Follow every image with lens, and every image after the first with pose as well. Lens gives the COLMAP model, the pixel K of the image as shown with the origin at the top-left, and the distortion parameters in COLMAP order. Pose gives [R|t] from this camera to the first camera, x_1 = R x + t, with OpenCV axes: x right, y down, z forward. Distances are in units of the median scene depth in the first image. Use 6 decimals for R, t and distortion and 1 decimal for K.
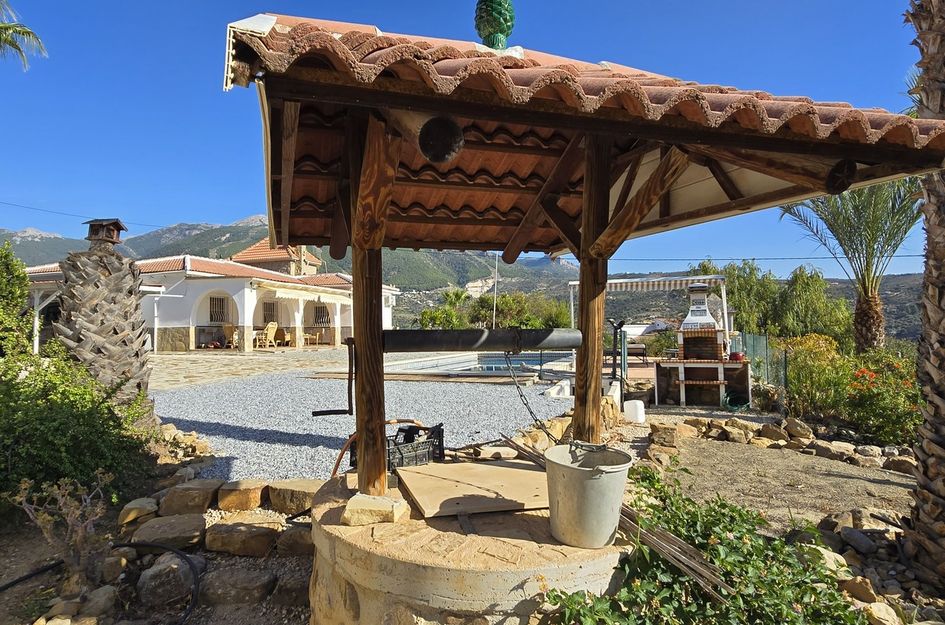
lens RADIAL K [[575.8, 0, 472.5], [0, 575.8, 312.5], [0, 0, 1]] dist [-0.001582, -0.000339]
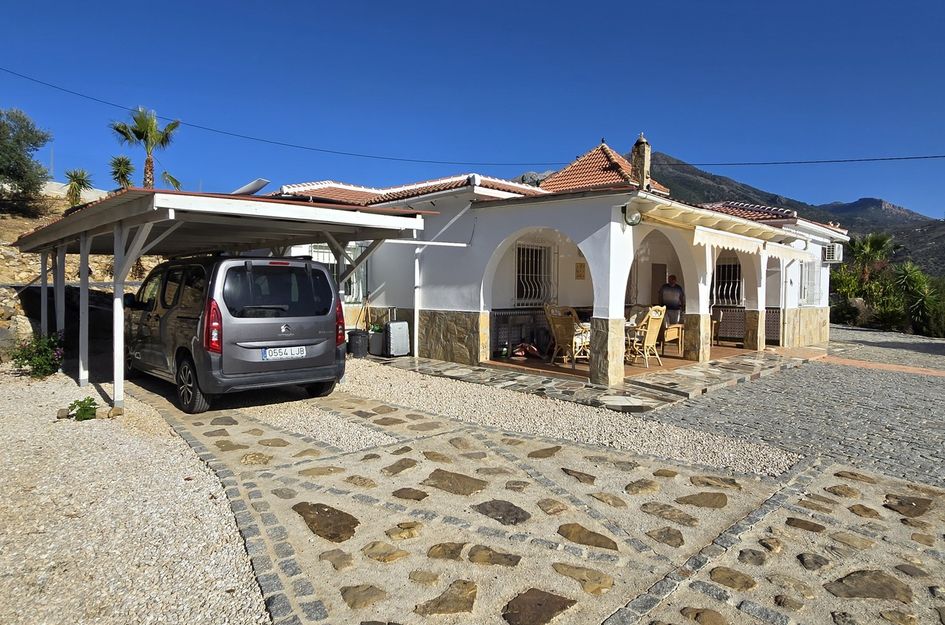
lens RADIAL K [[575.8, 0, 472.5], [0, 575.8, 312.5], [0, 0, 1]] dist [-0.001582, -0.000339]
pose [[0.897133, 0.042893, -0.439674, -0.292430], [-0.007568, 0.996621, 0.081785, -0.011685], [0.441697, -0.070045, 0.894426, 0.583433]]
